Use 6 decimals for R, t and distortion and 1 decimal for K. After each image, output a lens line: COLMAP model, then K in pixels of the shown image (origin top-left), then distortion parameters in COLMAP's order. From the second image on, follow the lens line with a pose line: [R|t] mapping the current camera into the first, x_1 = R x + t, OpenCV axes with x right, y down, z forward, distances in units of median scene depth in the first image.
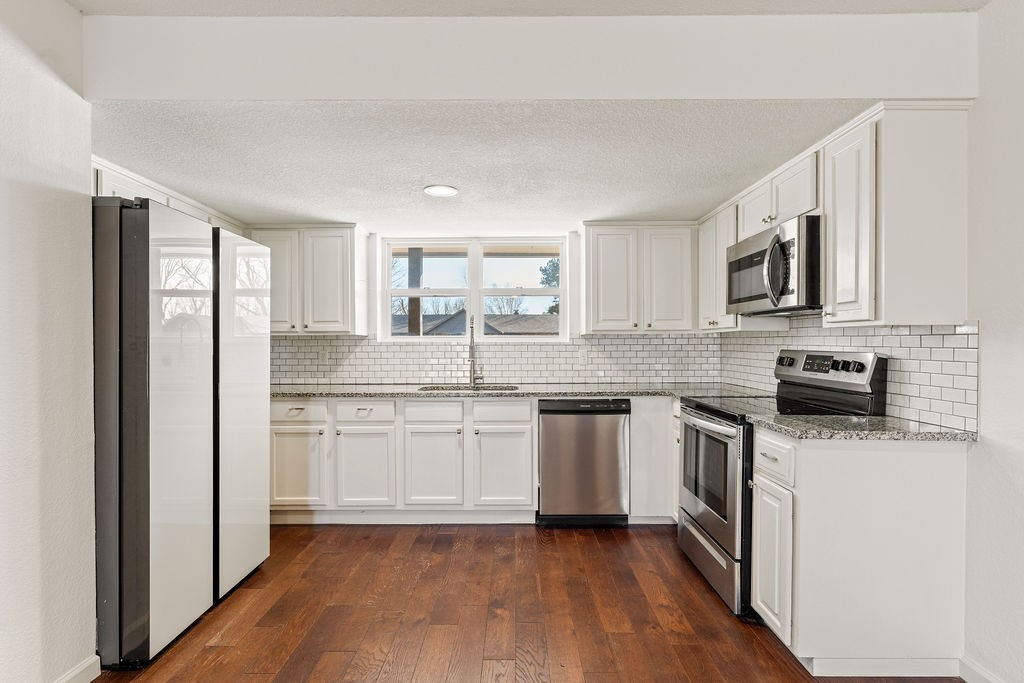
lens RADIAL K [[540.2, 0, 512.0], [0, 540.2, 341.5], [0, 0, 1]] dist [-0.001009, -0.000386]
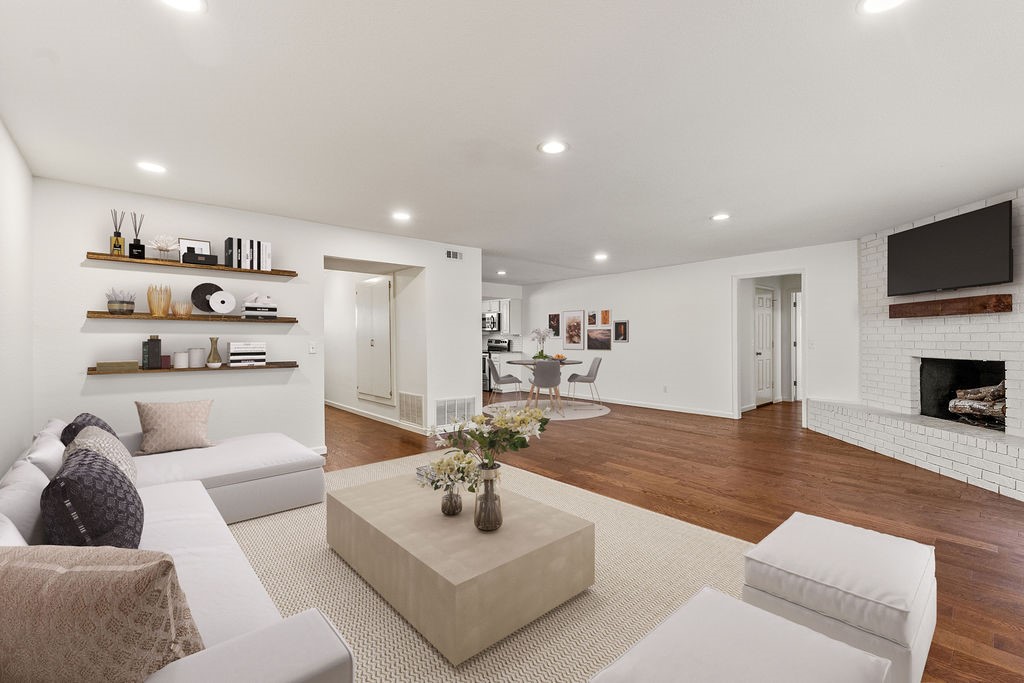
lens RADIAL K [[444.6, 0, 512.0], [0, 444.6, 341.5], [0, 0, 1]] dist [-0.035448, 0.000084]
pose [[0.740089, 0.041792, 0.671209, -2.330054], [-0.037689, 0.999076, -0.020649, 0.130405], [-0.671452, -0.010015, 0.740980, -2.382433]]
